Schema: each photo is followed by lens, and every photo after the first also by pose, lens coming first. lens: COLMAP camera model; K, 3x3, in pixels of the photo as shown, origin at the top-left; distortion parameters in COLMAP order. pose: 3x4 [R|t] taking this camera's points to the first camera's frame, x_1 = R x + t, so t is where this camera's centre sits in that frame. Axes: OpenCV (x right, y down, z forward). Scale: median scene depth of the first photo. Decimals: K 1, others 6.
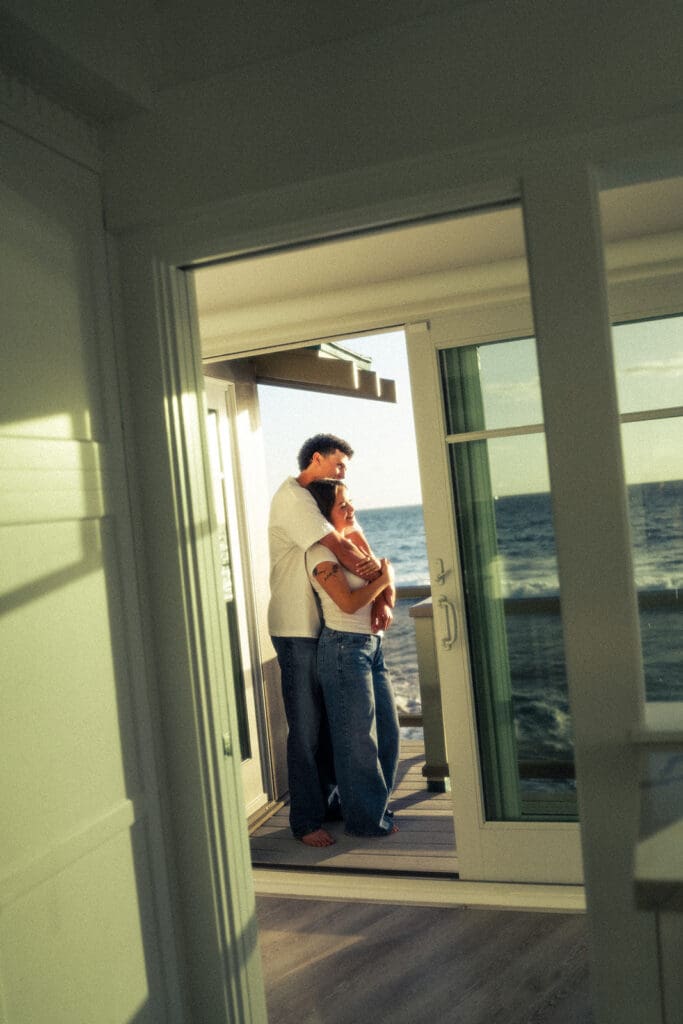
lens RADIAL K [[574.8, 0, 341.5], [0, 574.8, 512.0], [0, 0, 1]] dist [-0.026114, -0.000614]
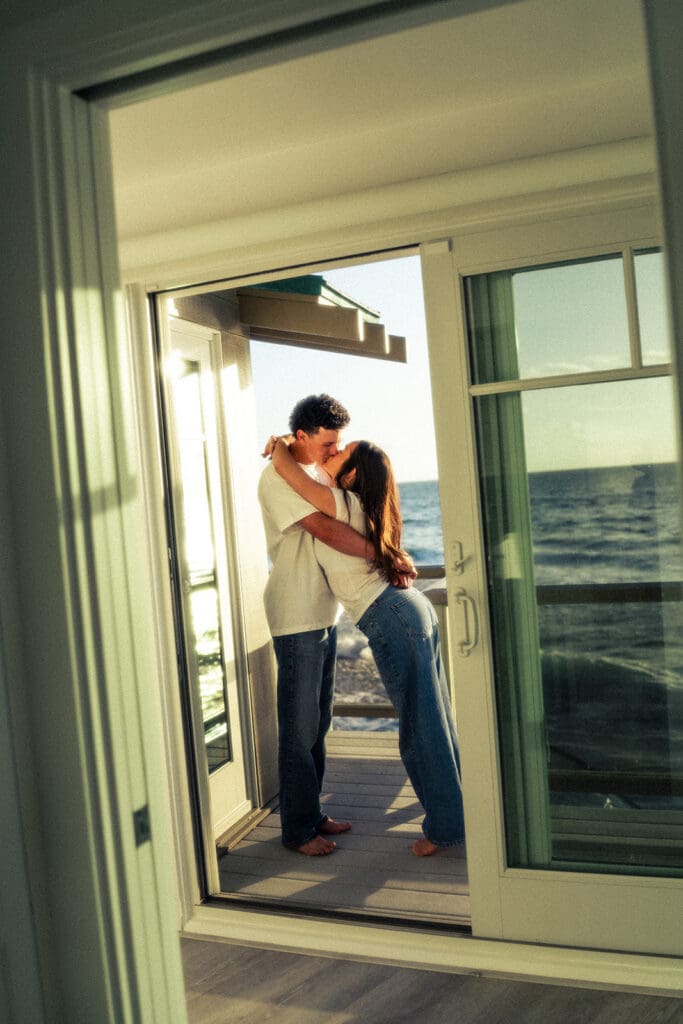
lens RADIAL K [[574.8, 0, 341.5], [0, 574.8, 512.0], [0, 0, 1]] dist [-0.026114, -0.000614]
pose [[0.999786, 0.016673, -0.012259, 0.018753], [-0.016076, 0.998753, 0.047268, 0.005442], [0.013032, -0.047061, 0.998807, 0.202686]]
